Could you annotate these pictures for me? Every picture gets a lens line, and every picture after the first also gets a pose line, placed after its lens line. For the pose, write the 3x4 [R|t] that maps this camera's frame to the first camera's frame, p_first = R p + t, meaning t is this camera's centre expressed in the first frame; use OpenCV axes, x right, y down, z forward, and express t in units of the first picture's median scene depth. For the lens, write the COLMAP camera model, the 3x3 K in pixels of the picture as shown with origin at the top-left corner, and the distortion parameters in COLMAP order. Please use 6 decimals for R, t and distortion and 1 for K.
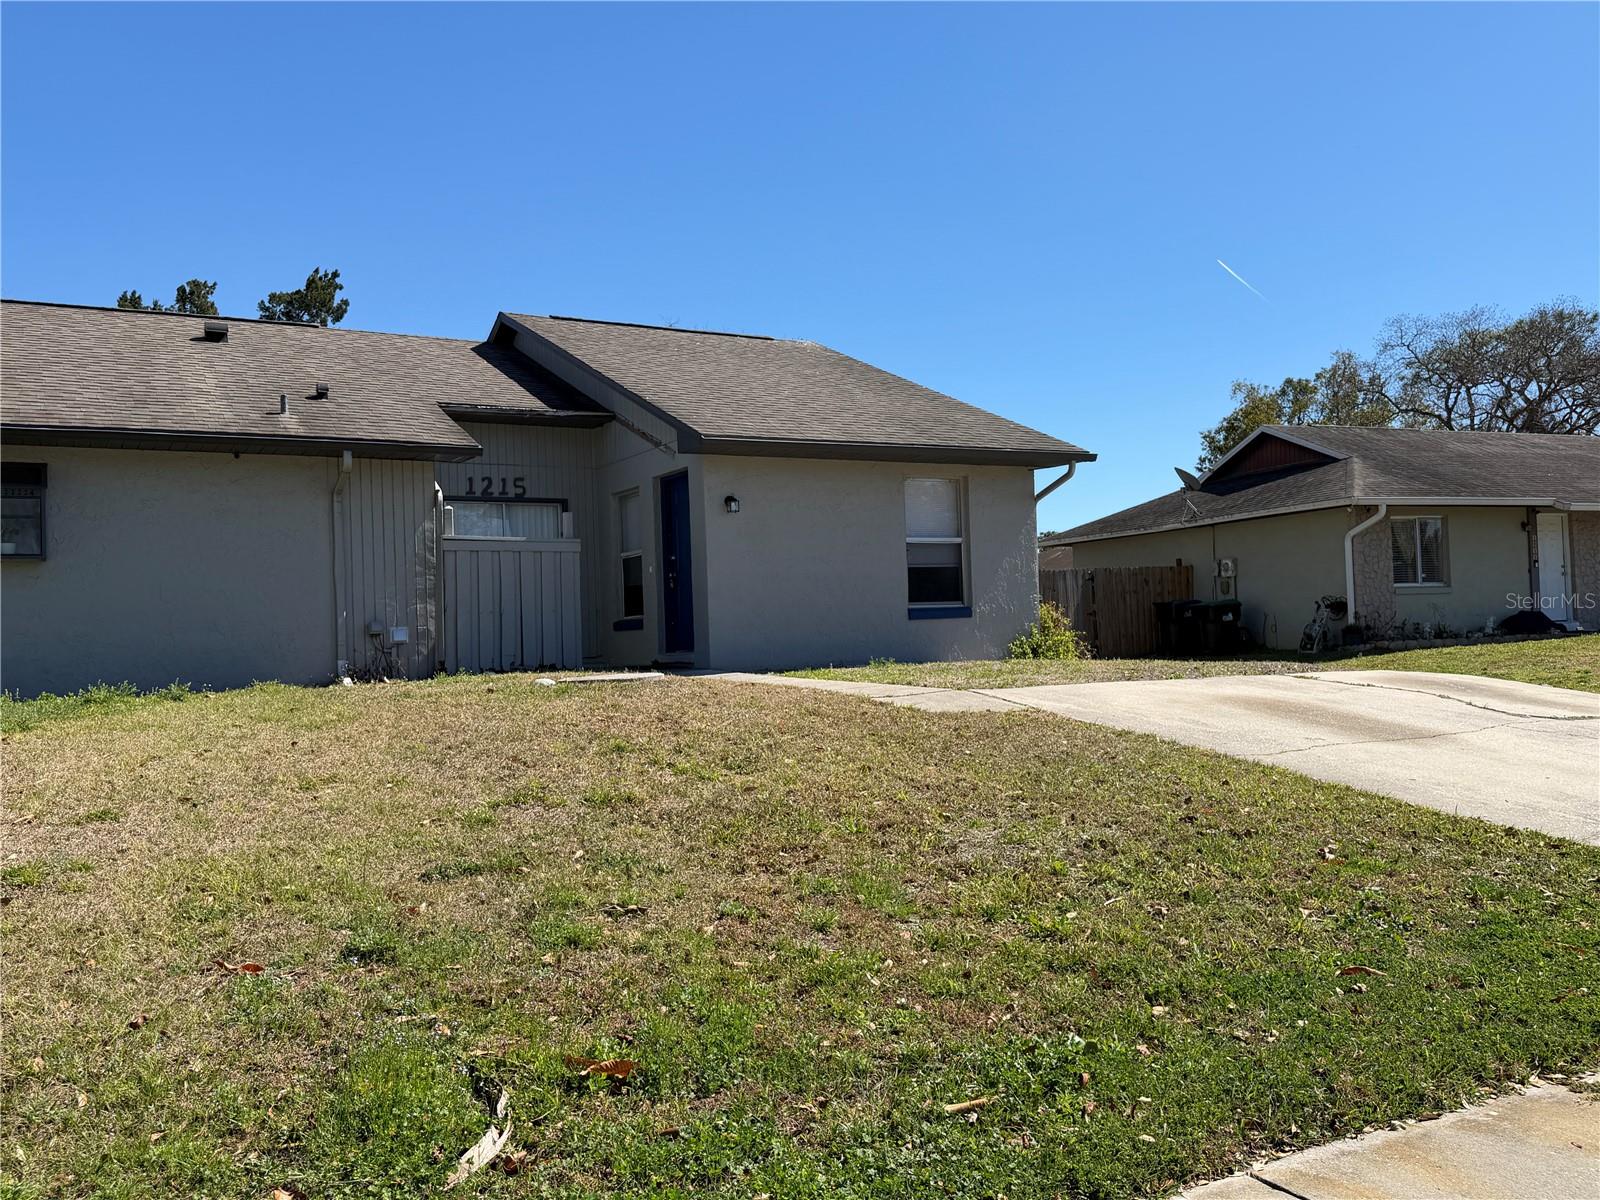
lens RADIAL K [[1311.3, 0, 812.8], [0, 1311.3, 603.7], [0, 0, 1]] dist [0.007844, -0.003464]
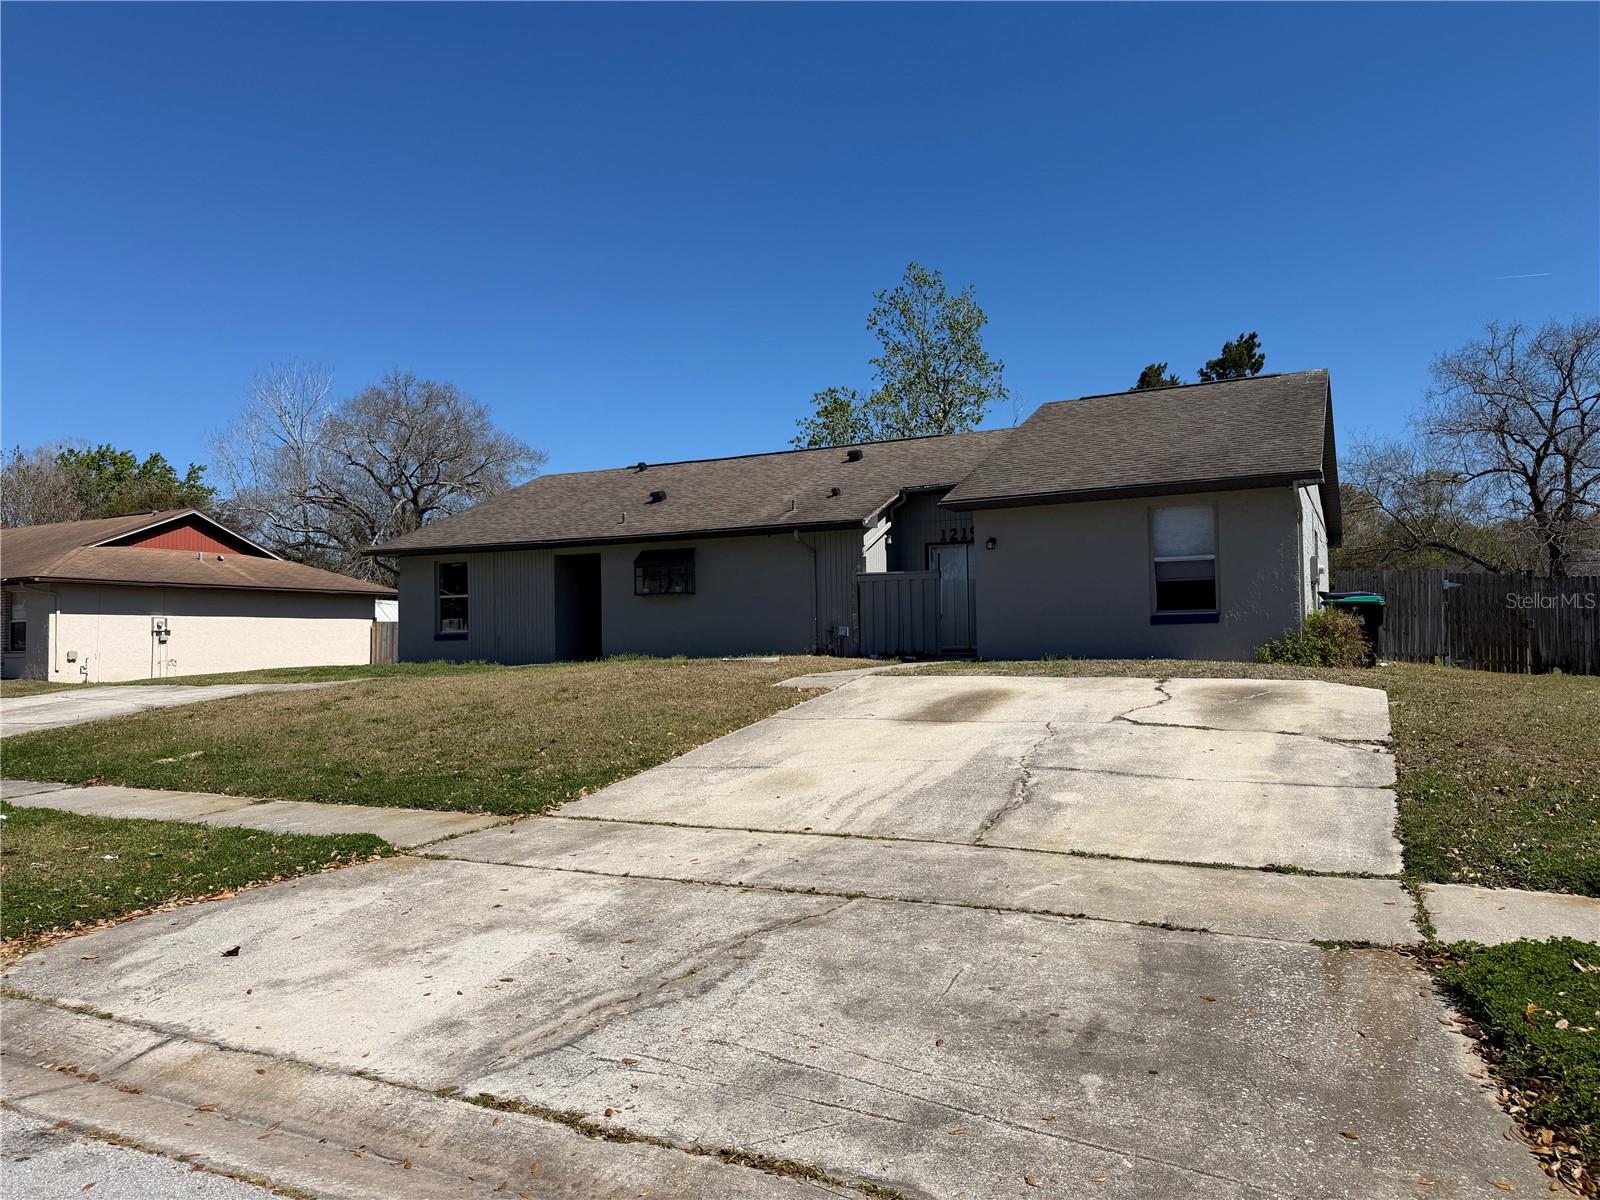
lens RADIAL K [[1108.2, 0, 790.2], [0, 1108.2, 598.4], [0, 0, 1]] dist [0.028268, -0.018123]
pose [[0.530751, -0.010268, -0.847465, 0.753500], [0.016818, 0.999857, -0.001581, -0.016005], [0.847361, -0.013414, 0.530848, 0.148265]]
